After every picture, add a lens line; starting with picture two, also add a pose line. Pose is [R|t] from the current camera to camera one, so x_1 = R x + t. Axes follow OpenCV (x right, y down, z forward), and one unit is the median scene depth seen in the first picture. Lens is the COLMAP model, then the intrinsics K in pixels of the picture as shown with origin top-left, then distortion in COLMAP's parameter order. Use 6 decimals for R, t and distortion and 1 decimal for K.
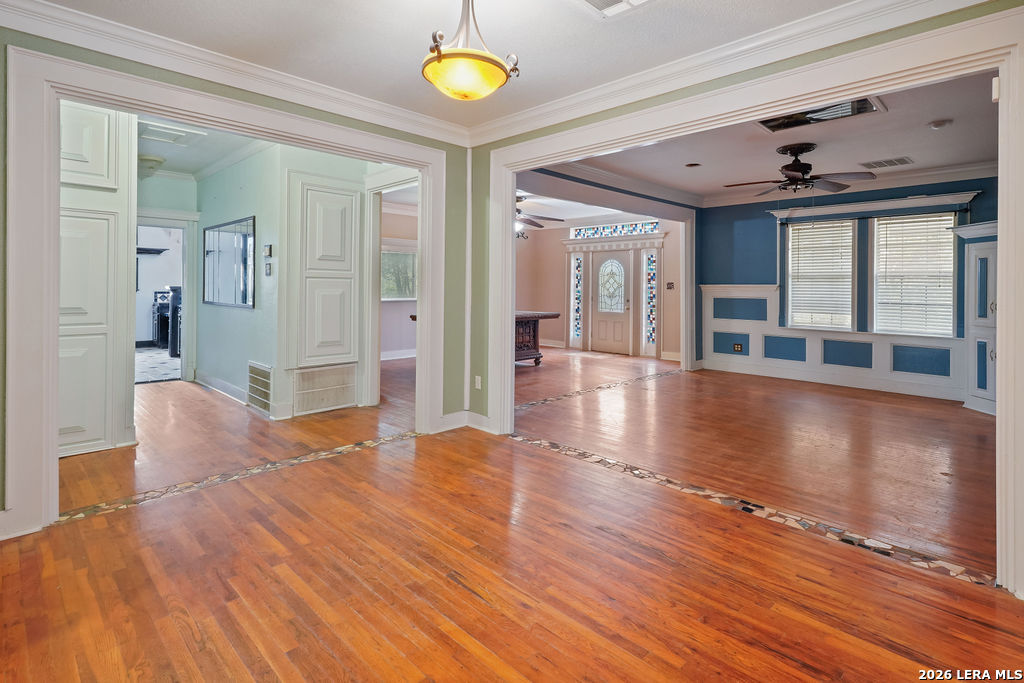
lens RADIAL K [[503.7, 0, 493.3], [0, 503.7, 283.1], [0, 0, 1]] dist [-0.034482, 0.007189]
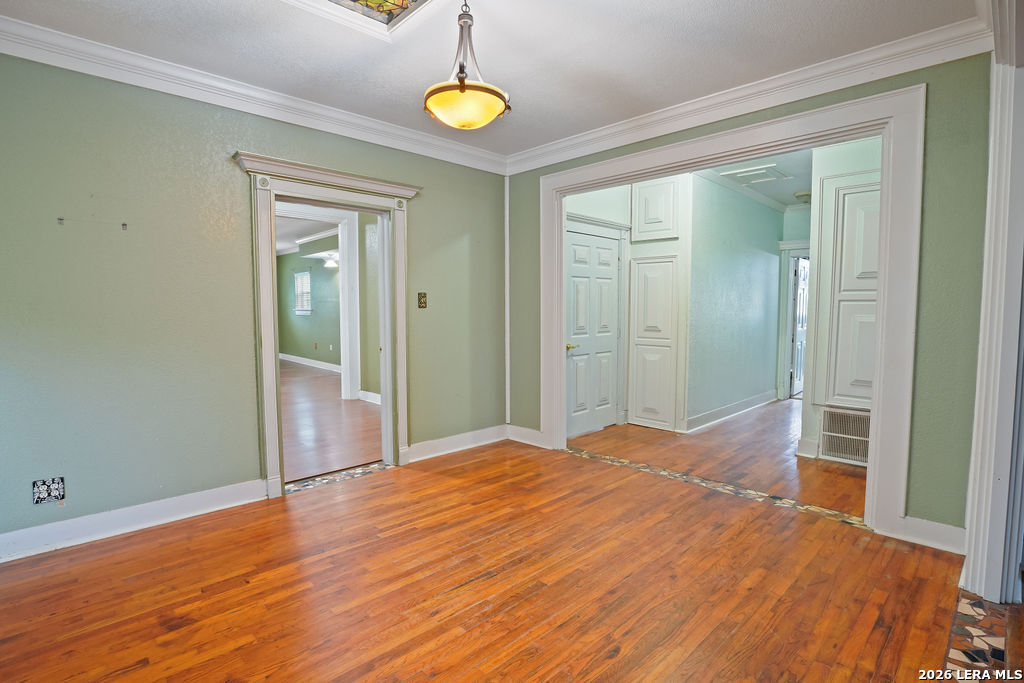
lens RADIAL K [[465.3, 0, 513.3], [0, 465.3, 342.1], [0, 0, 1]] dist [-0.026450, -0.000402]
pose [[0.047922, 0.068851, -0.996475, 0.851207], [0.006644, 0.997577, 0.069247, 0.001205], [0.998829, -0.009939, 0.047348, 0.941620]]
